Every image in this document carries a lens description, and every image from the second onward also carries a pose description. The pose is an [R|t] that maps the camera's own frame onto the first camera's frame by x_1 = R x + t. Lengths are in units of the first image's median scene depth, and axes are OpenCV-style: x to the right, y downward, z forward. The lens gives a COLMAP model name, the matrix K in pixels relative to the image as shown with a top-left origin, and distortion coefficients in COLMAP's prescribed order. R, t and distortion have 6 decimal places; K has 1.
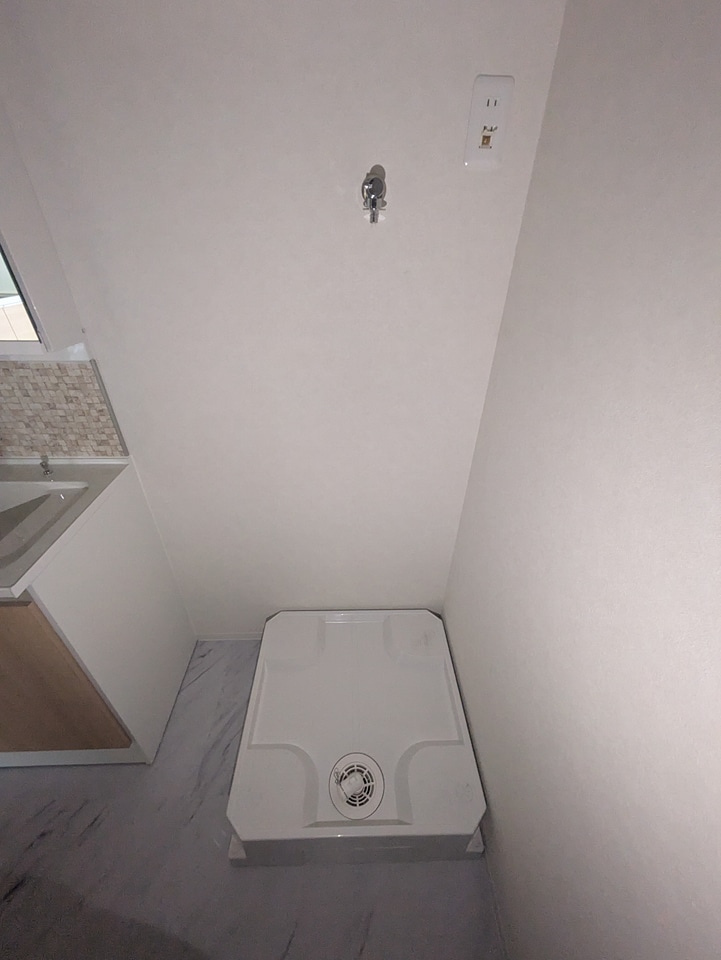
lens RADIAL K [[374.1, 0, 361.1], [0, 374.1, 482.4], [0, 0, 1]] dist [-0.012017, -0.000853]
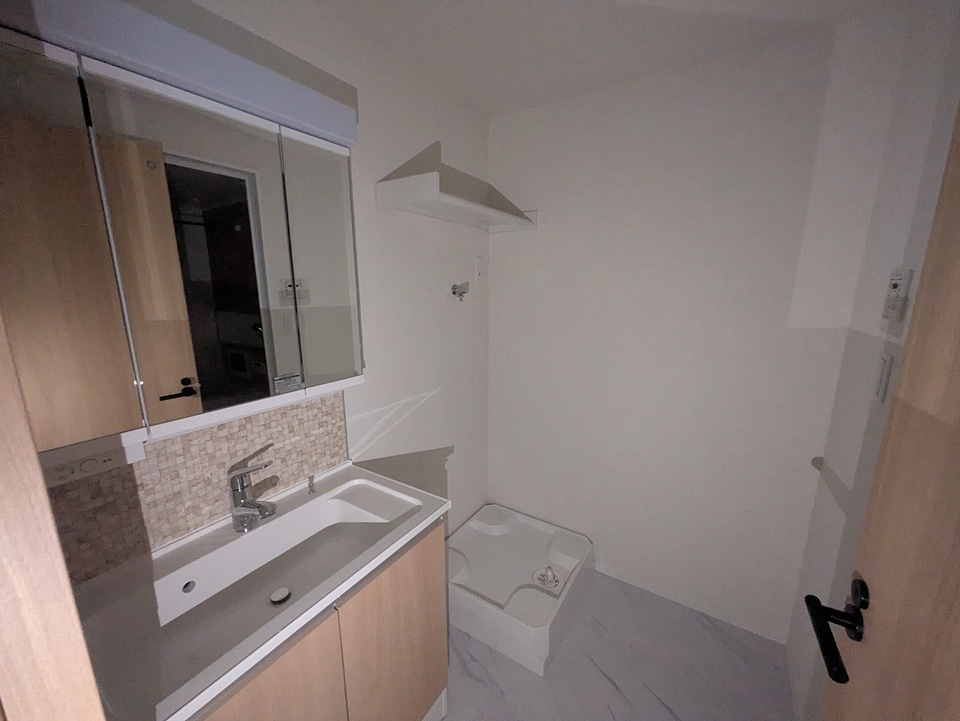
lens RADIAL K [[374.1, 0, 480.9], [0, 374.1, 359.9], [0, 0, 1]] dist [-0.012017, -0.000853]
pose [[0.571724, -0.176954, 0.801136, -1.458883], [0.459350, 0.878112, -0.133855, 0.010497], [-0.679801, 0.444530, 0.583321, -0.249133]]
